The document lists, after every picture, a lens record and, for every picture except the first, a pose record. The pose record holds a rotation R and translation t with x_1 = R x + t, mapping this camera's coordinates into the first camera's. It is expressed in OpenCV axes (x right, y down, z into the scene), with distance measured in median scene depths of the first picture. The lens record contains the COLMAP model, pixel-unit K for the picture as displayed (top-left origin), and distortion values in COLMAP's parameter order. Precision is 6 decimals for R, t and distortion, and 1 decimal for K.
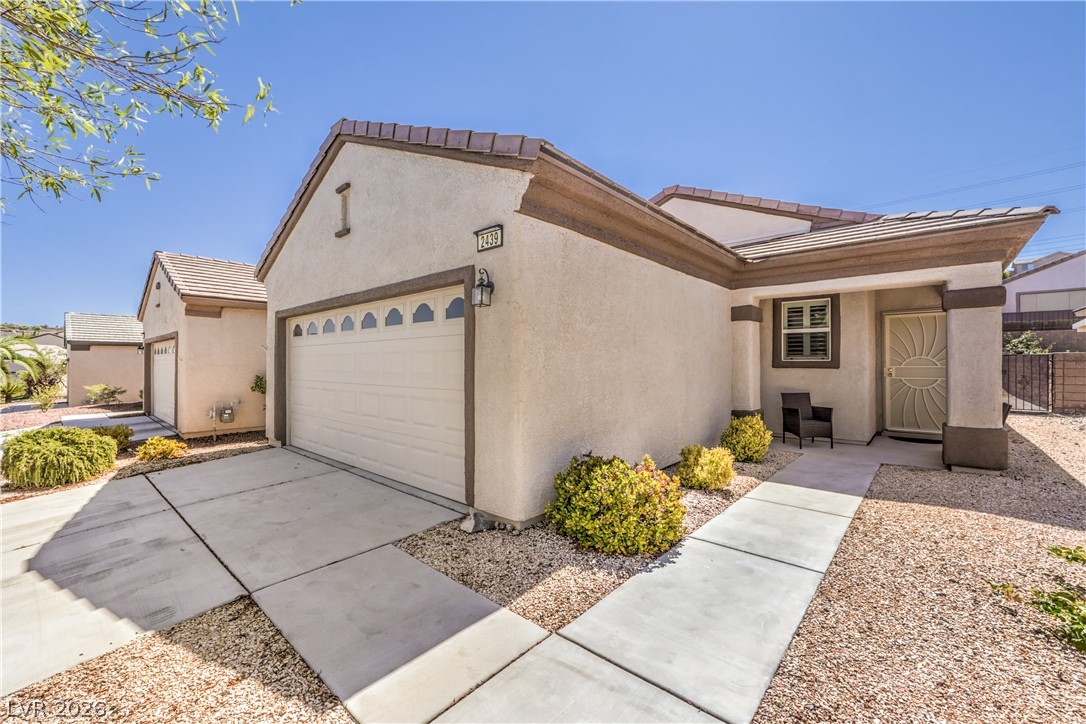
lens RADIAL K [[443.7, 0, 535.4], [0, 443.7, 357.1], [0, 0, 1]] dist [-0.001500, 0.001118]
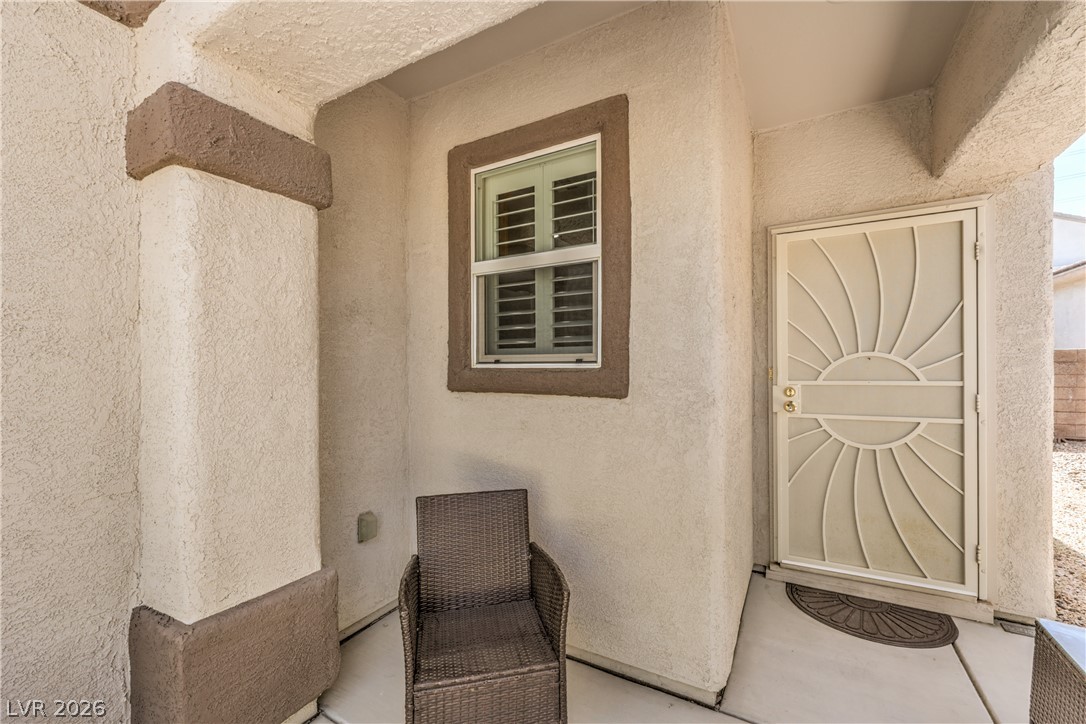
lens RADIAL K [[443.7, 0, 550.1], [0, 443.7, 362.0], [0, 0, 1]] dist [-0.001500, 0.001118]
pose [[0.977301, -0.004996, 0.211796, 0.557860], [0.002628, 0.999931, 0.011460, 0.001508], [-0.211839, -0.010643, 0.977247, 0.718497]]
